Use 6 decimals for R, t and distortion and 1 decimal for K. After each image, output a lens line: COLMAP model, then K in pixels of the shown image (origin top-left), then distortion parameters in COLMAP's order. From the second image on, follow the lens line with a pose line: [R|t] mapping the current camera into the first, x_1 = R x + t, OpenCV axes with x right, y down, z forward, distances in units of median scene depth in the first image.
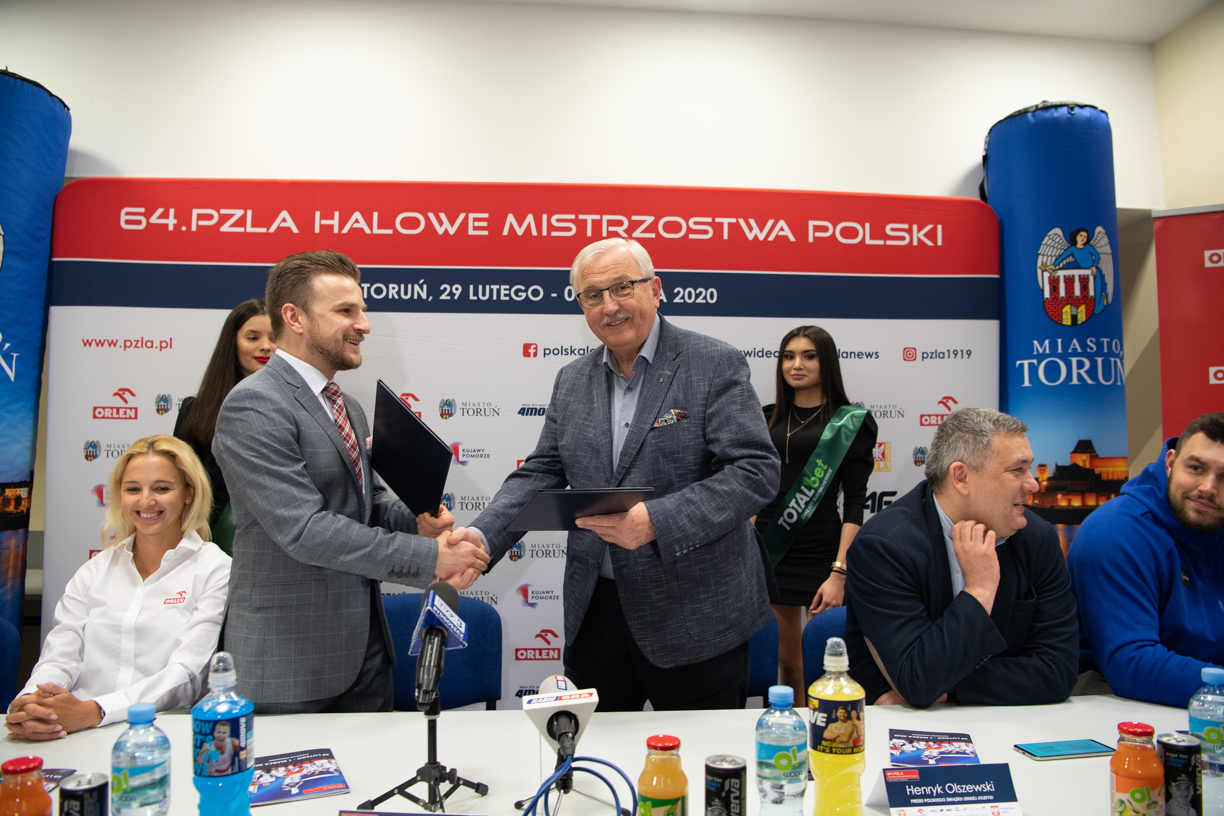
lens RADIAL K [[831.8, 0, 605.8], [0, 831.8, 408.2], [0, 0, 1]] dist [-0.076119, 0.016567]
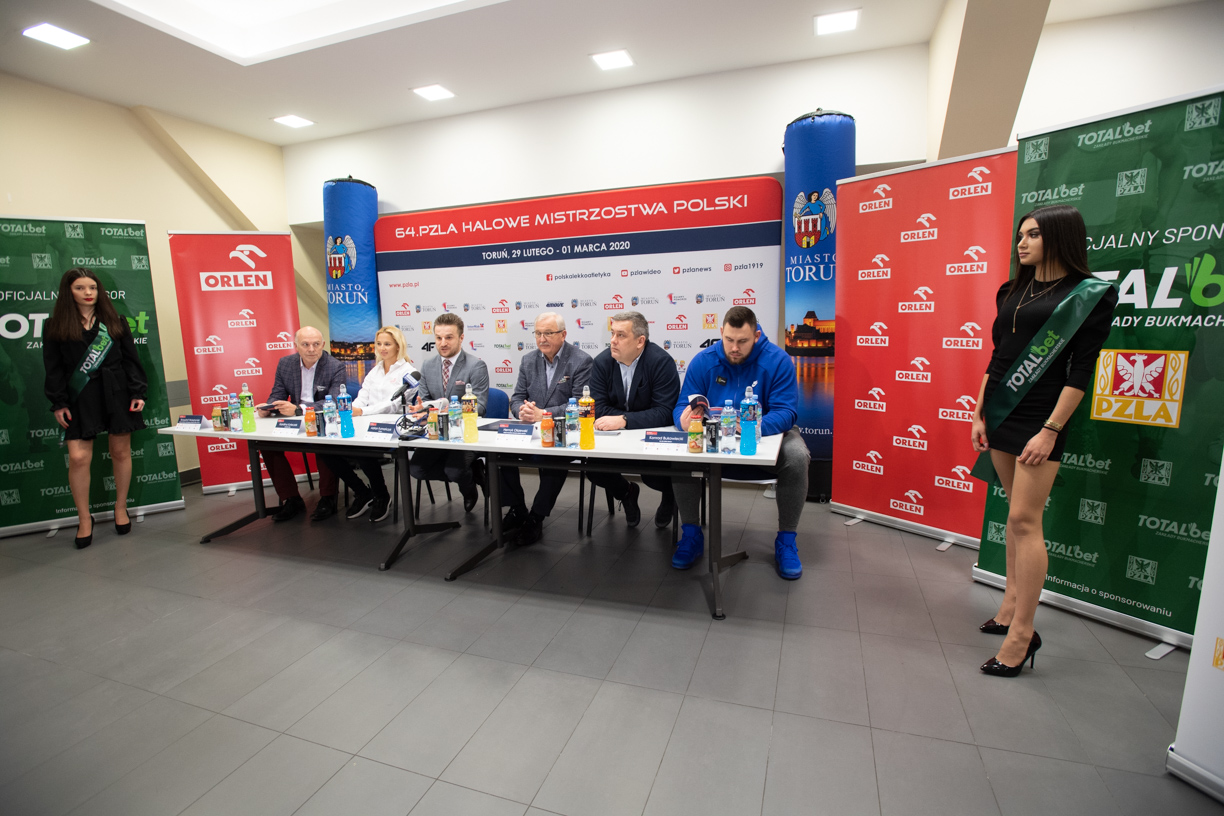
lens RADIAL K [[588.3, 0, 612.0], [0, 588.3, 408.0], [0, 0, 1]] dist [-0.068799, 0.023126]
pose [[0.915281, 0.034252, -0.401356, 0.718304], [0.055779, 0.976003, 0.210494, -0.050593], [0.398935, -0.215049, 0.891406, -0.418105]]
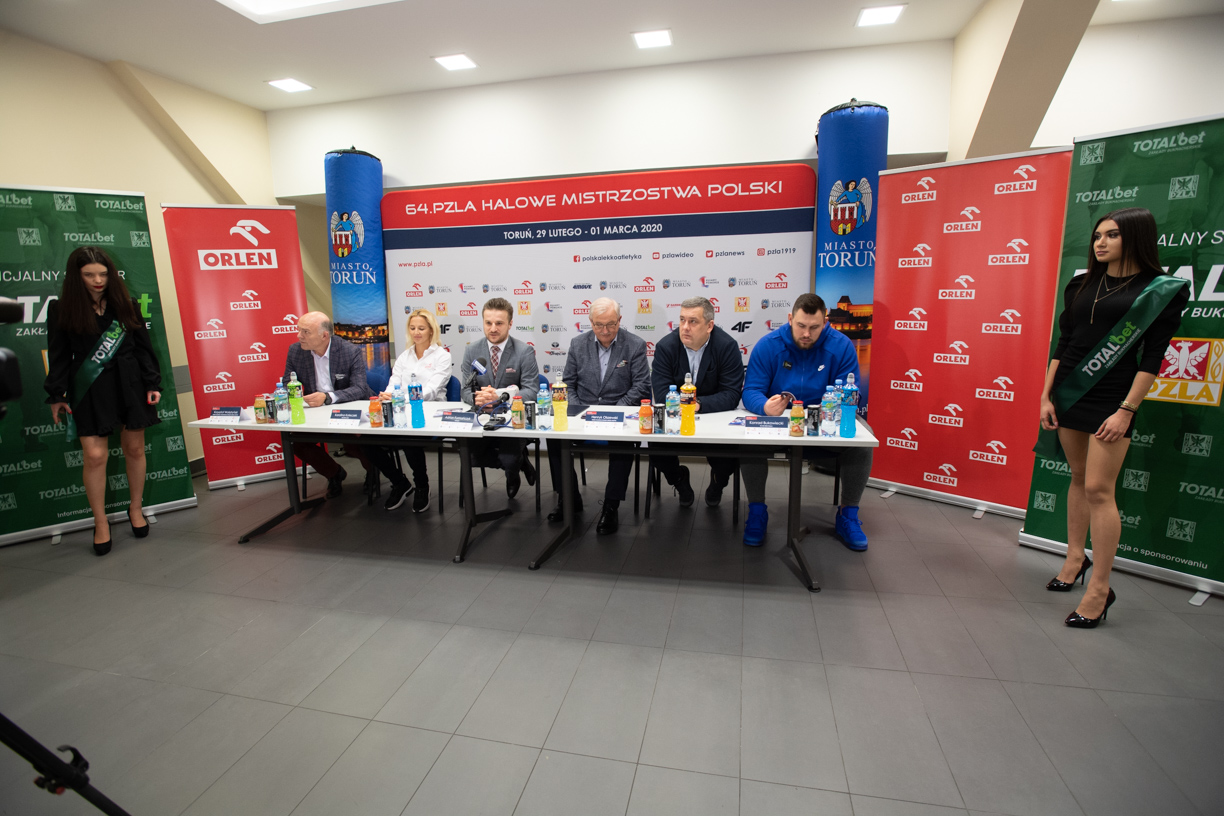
lens RADIAL K [[588.3, 0, 612.0], [0, 588.3, 408.0], [0, 0, 1]] dist [-0.068799, 0.023126]
pose [[0.955810, 0.033046, -0.292122, 0.473079], [0.045177, 0.965350, 0.257020, -0.084361], [0.290494, -0.258859, 0.921198, -0.515290]]
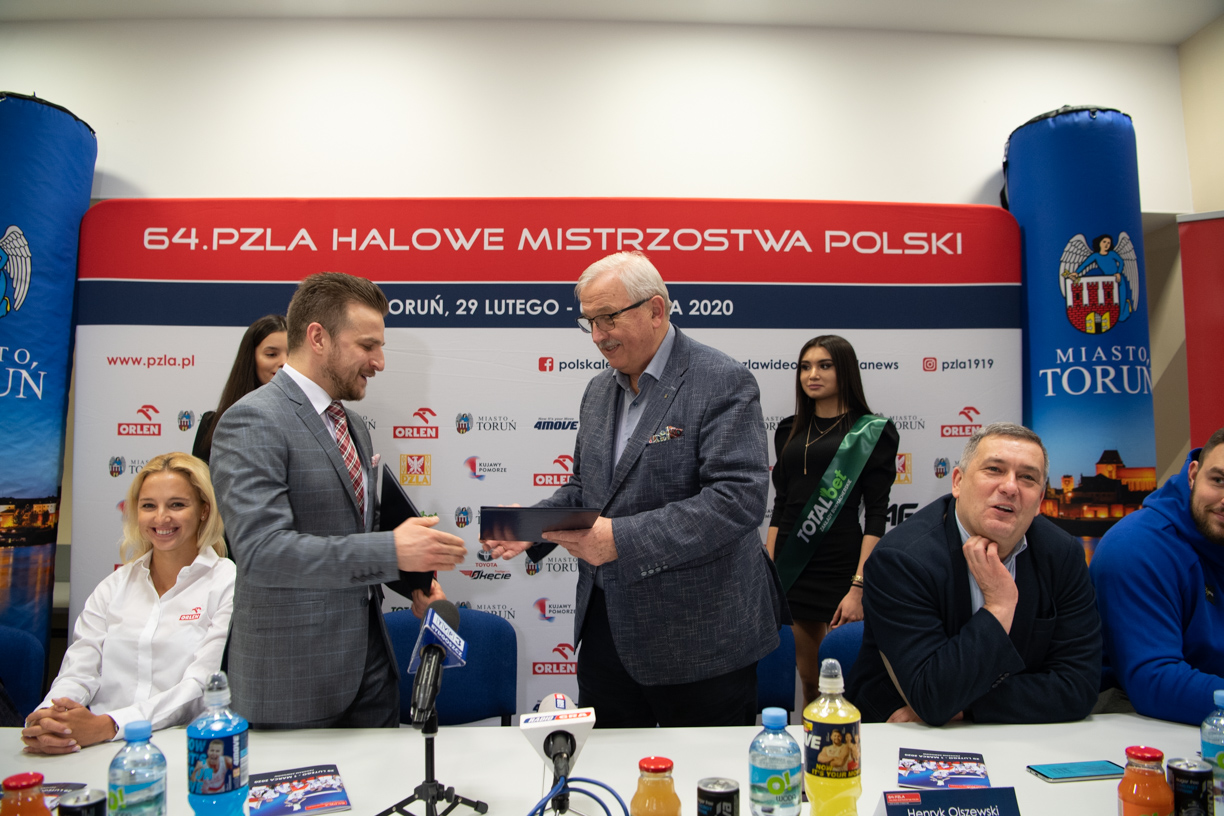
lens RADIAL K [[831.8, 0, 605.8], [0, 831.8, 408.2], [0, 0, 1]] dist [-0.076119, 0.016567]
pose [[0.999283, -0.007573, -0.037104, 0.018176], [0.007134, 0.999903, -0.011939, -0.004203], [0.037190, 0.011666, 0.999240, 0.001068]]
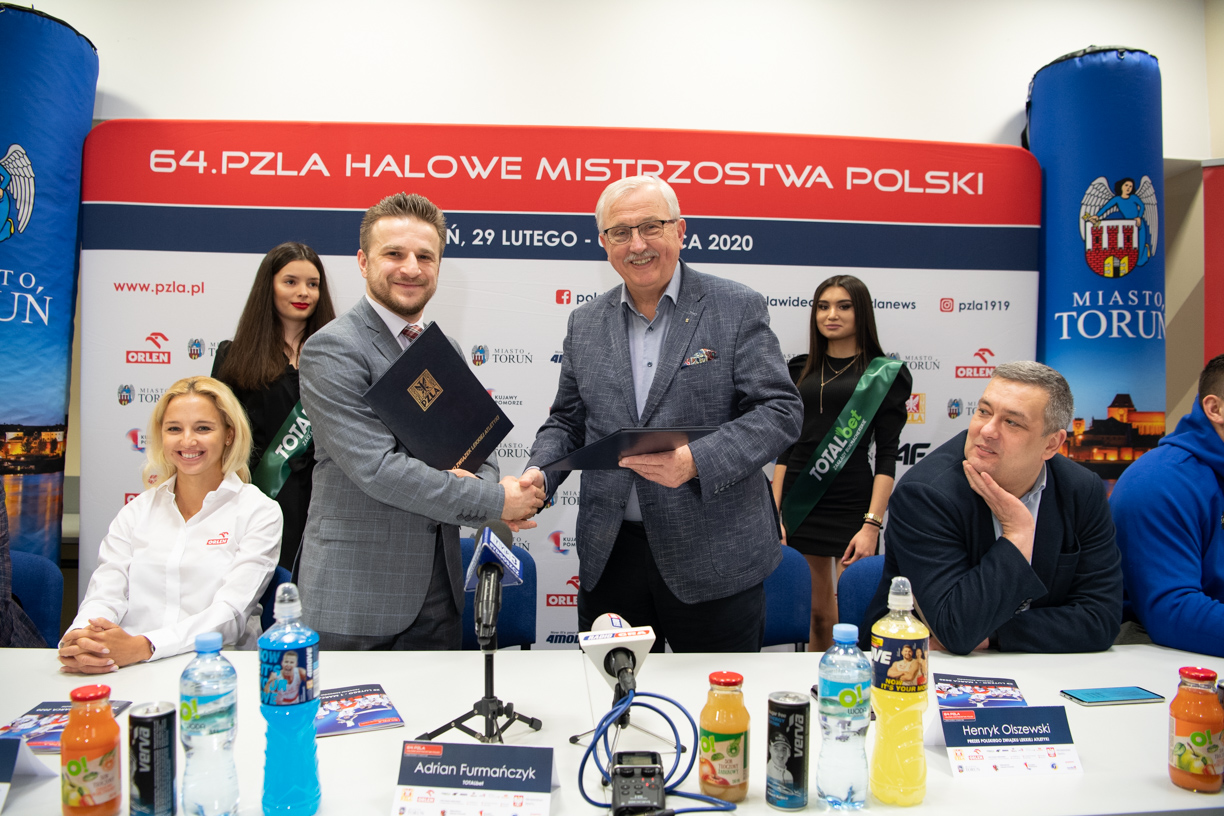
lens RADIAL K [[831.1, 0, 604.0], [0, 831.1, 408.4], [0, 0, 1]] dist [-0.074447, 0.014914]
pose [[0.999777, 0.010334, -0.018397, -0.023189], [-0.009333, 0.998516, 0.053649, 0.009728], [0.018924, -0.053465, 0.998390, 0.005239]]
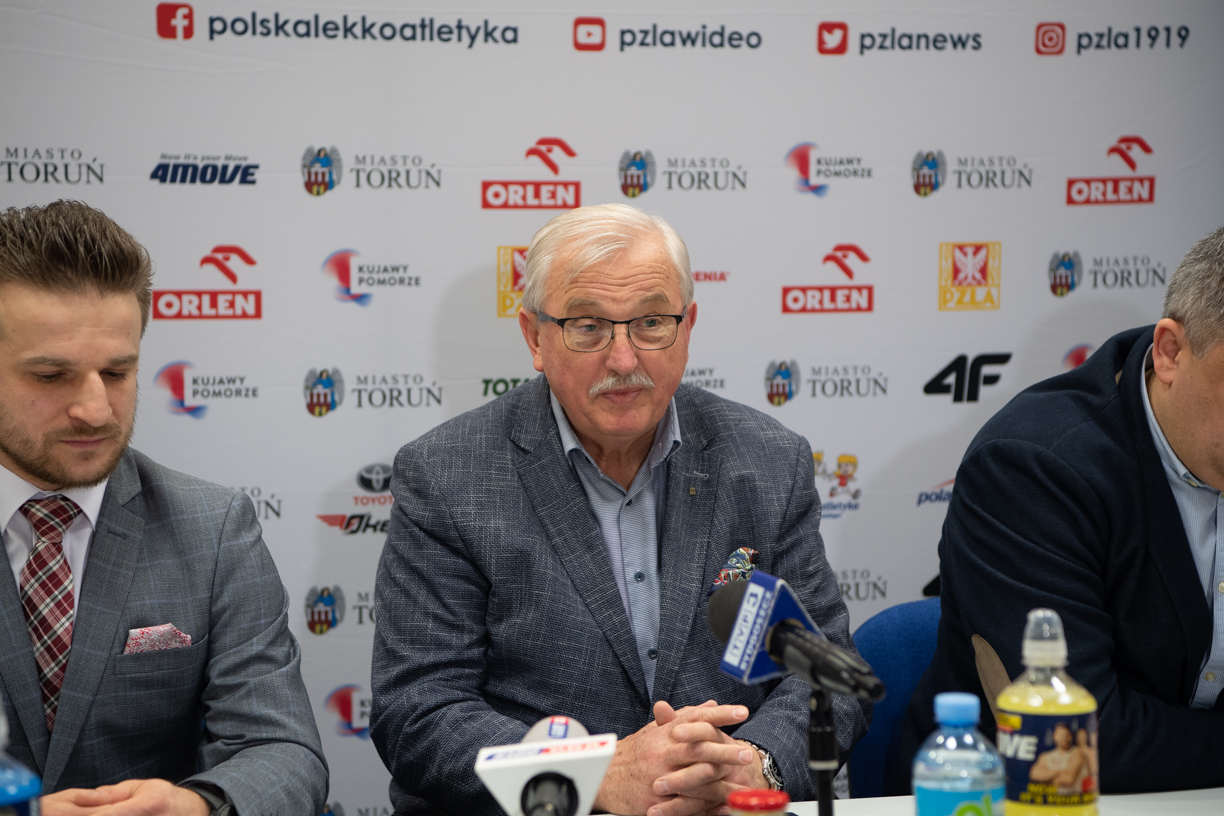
lens RADIAL K [[2306.5, 0, 612.0], [0, 2306.5, 408.0], [0, 0, 1]] dist [0.348136, -0.050288]
pose [[0.976317, -0.021727, 0.215250, -0.136293], [-0.004399, 0.992745, 0.120157, -0.021356], [-0.216299, -0.118258, 0.969139, -0.189427]]
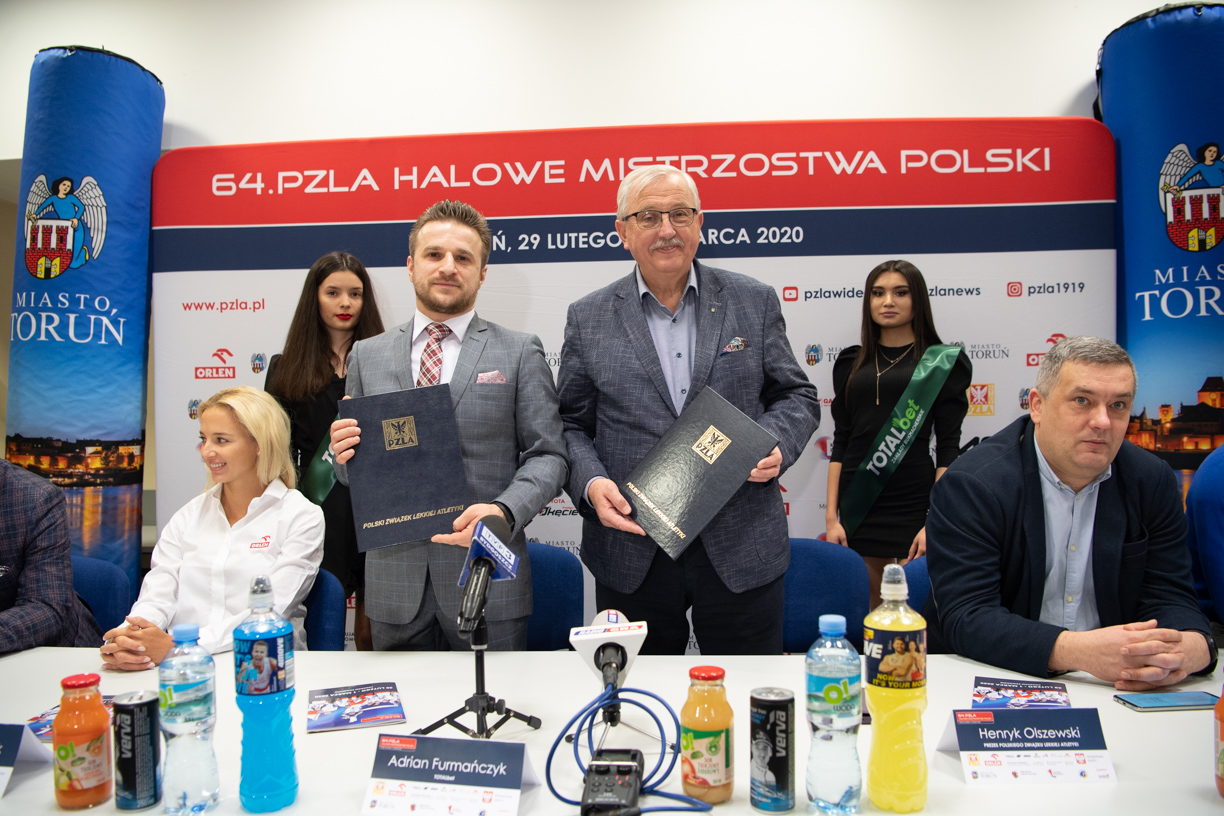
lens RADIAL K [[830.8, 0, 604.2], [0, 830.8, 410.7], [0, 0, 1]] dist [-0.076392, 0.017620]
pose [[0.990813, -0.018985, -0.133897, 0.031508], [0.024791, 0.998817, 0.041830, 0.022764], [0.132945, -0.044765, 0.990112, 0.020558]]
